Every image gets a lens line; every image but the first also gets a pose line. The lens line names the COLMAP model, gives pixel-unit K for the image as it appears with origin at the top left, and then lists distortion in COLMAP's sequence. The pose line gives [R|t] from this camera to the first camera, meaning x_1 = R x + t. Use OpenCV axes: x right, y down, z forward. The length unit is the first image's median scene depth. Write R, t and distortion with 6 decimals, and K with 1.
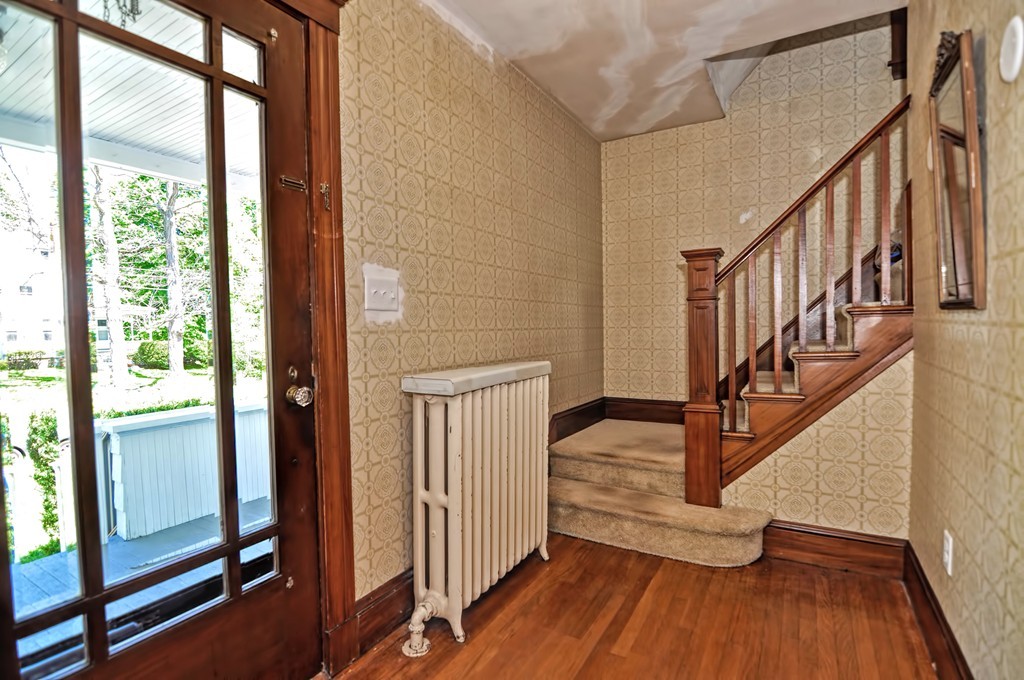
lens RADIAL K [[513.4, 0, 512.0], [0, 513.4, 340.0], [0, 0, 1]] dist [-0.043830, -0.000253]
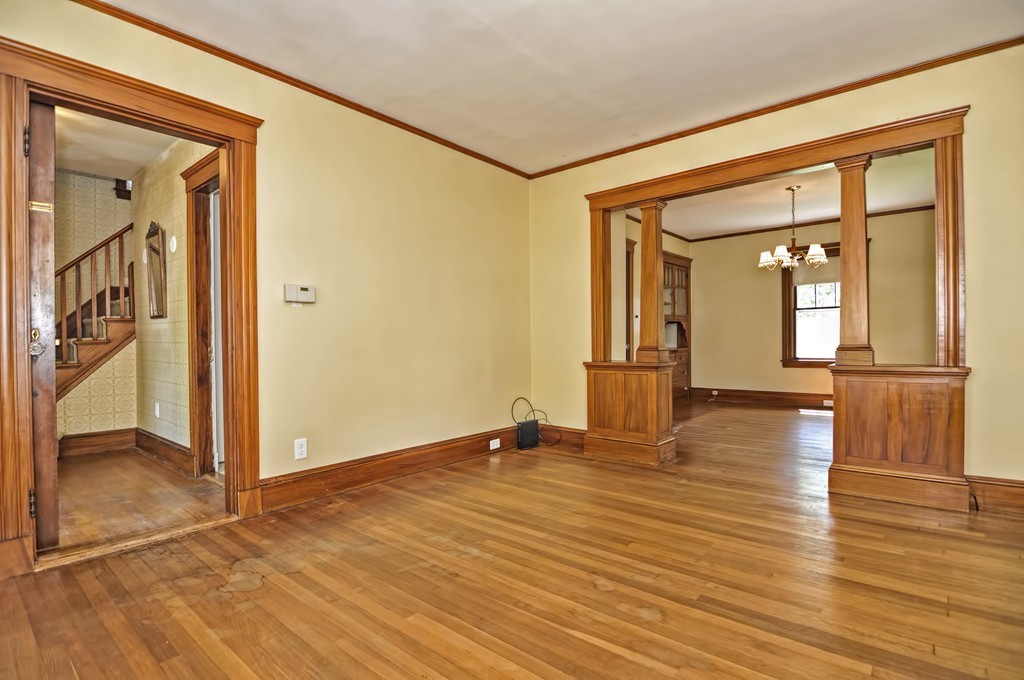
lens RADIAL K [[513.4, 0, 512.0], [0, 513.4, 340.0], [0, 0, 1]] dist [-0.043830, -0.000253]
pose [[0.195531, 0.011658, 0.980628, -0.982838], [0.033765, 0.999256, -0.018612, 0.116329], [-0.980116, 0.036750, 0.194992, -1.000387]]
